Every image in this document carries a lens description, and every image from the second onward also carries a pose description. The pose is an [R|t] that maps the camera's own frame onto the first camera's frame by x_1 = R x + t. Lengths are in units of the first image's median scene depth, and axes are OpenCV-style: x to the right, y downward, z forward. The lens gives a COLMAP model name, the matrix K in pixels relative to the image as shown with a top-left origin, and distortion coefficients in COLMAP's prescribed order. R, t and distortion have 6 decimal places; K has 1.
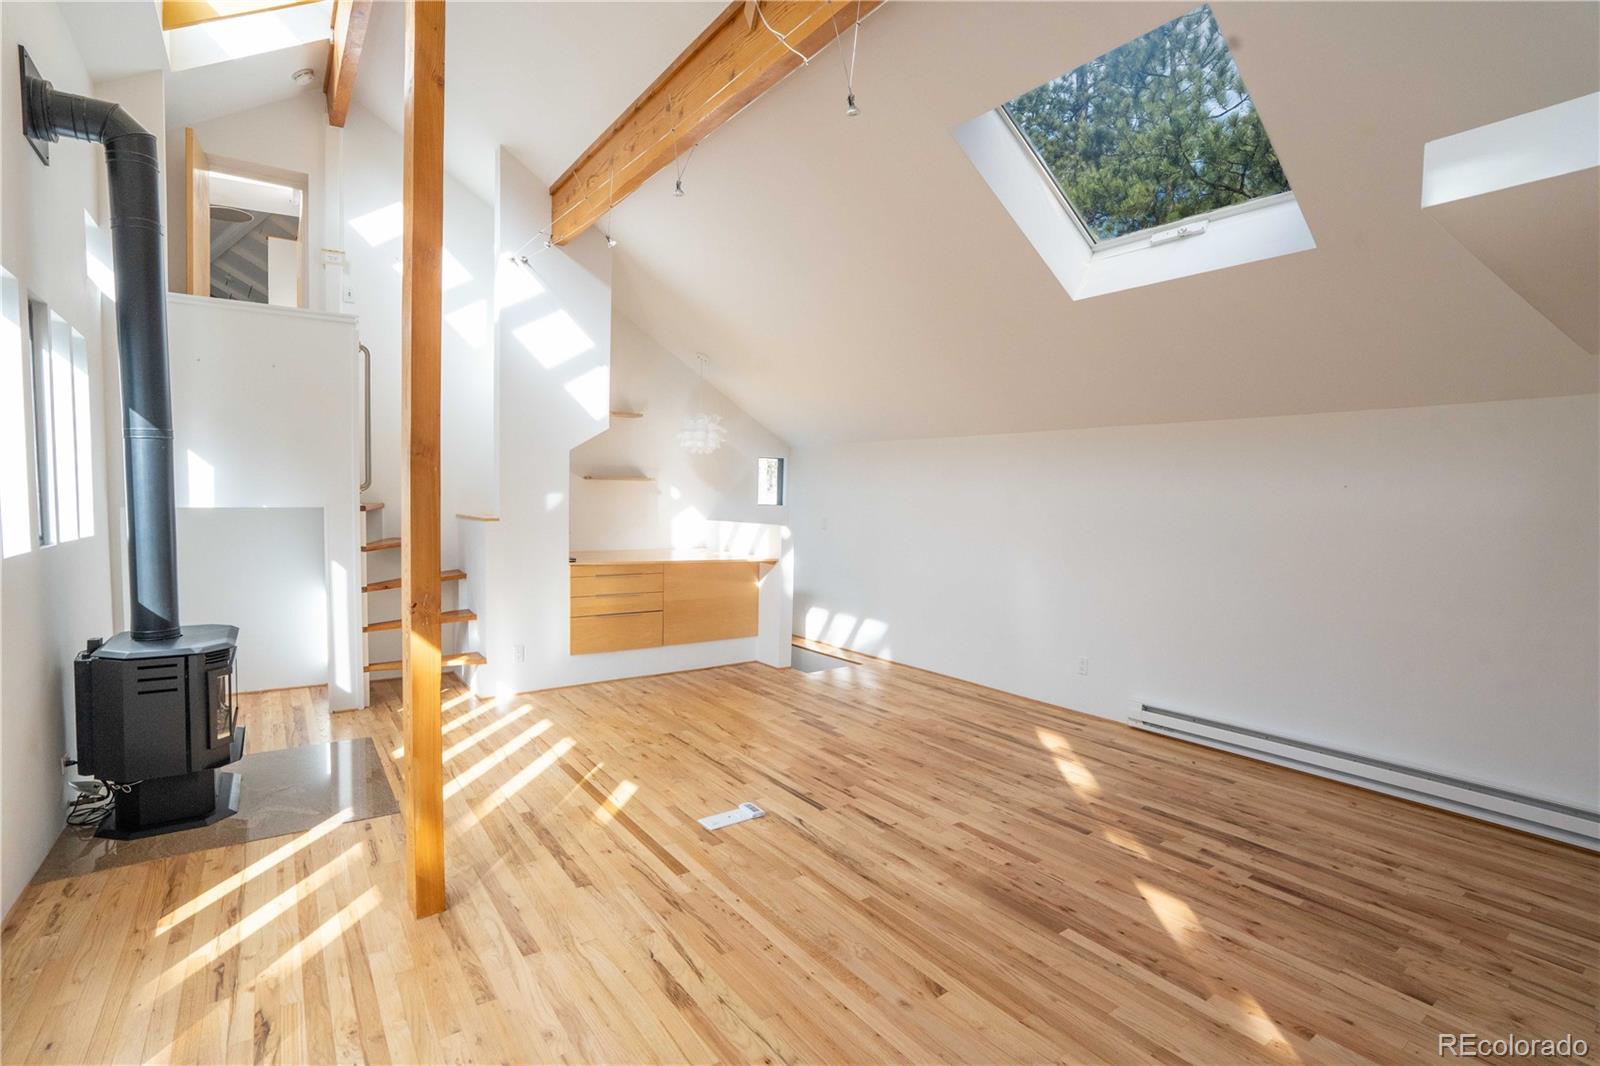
lens RADIAL K [[743.9, 0, 800.0], [0, 743.9, 533.0], [0, 0, 1]] dist [-0.067743, 0.026869]
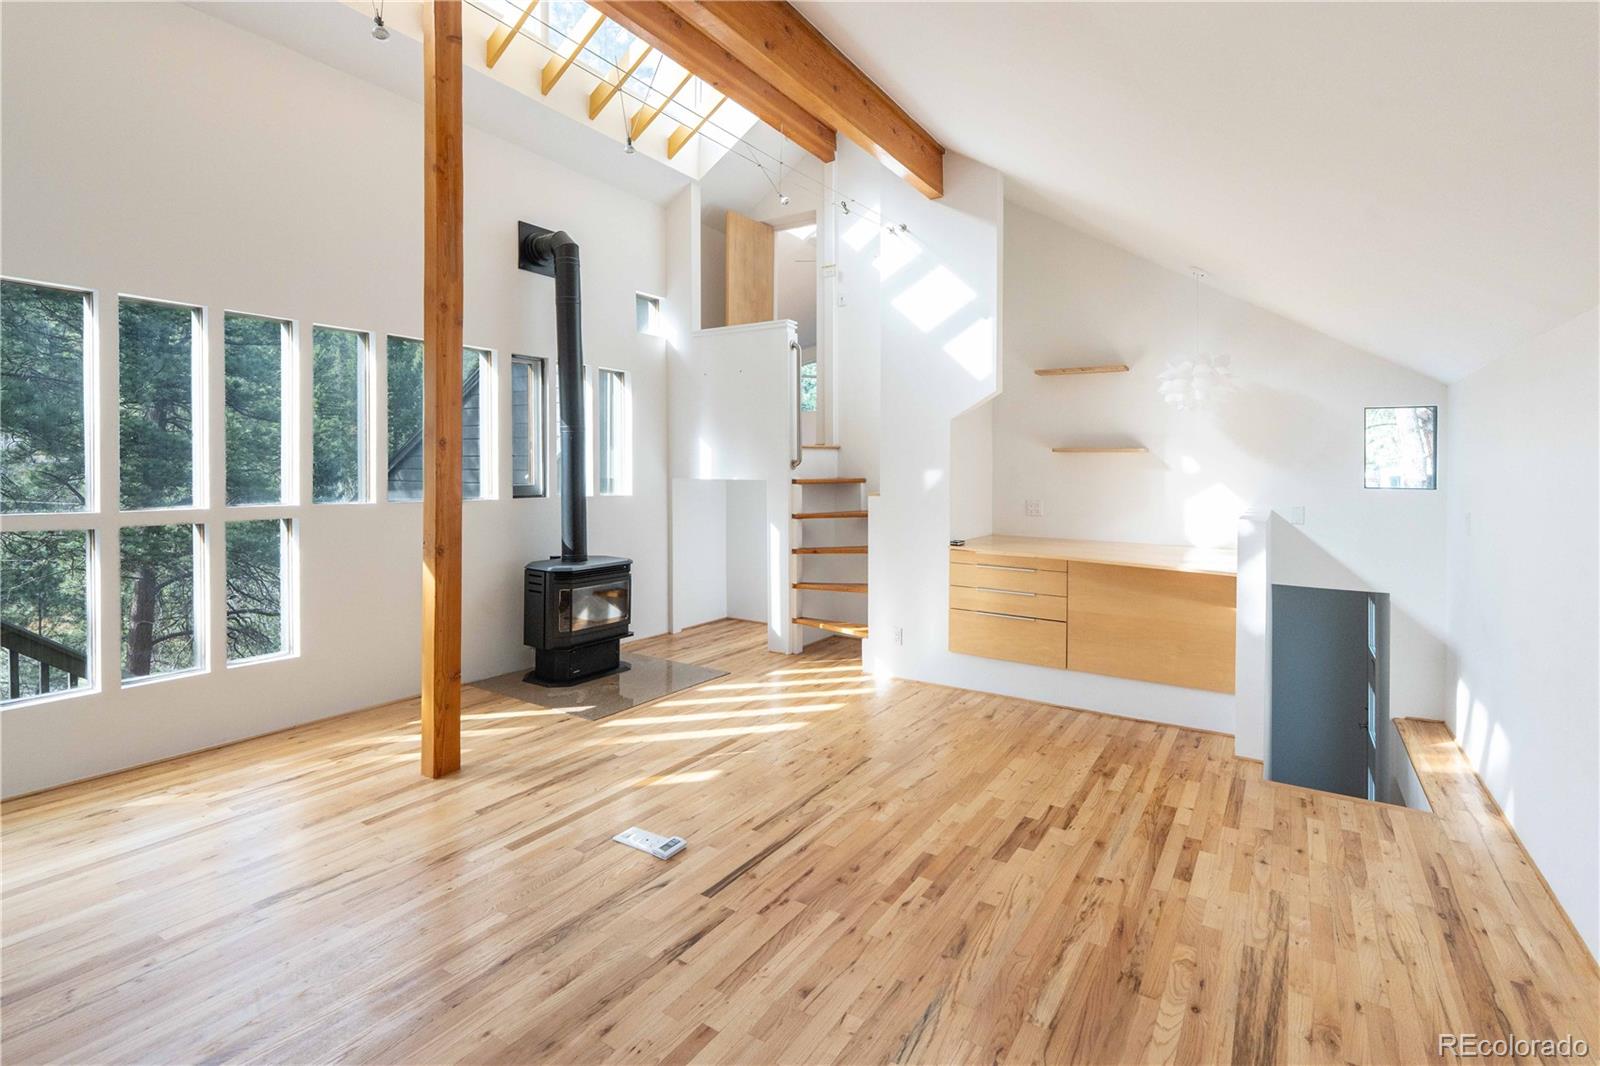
lens RADIAL K [[758.9, 0, 801.8], [0, 758.9, 469.9], [0, 0, 1]] dist [-0.000469, 0.000161]
pose [[0.362958, -0.009305, -0.931759, 0.796392], [-0.050210, 0.998302, -0.029529, -0.025564], [0.930452, 0.057502, 0.361875, 0.828892]]
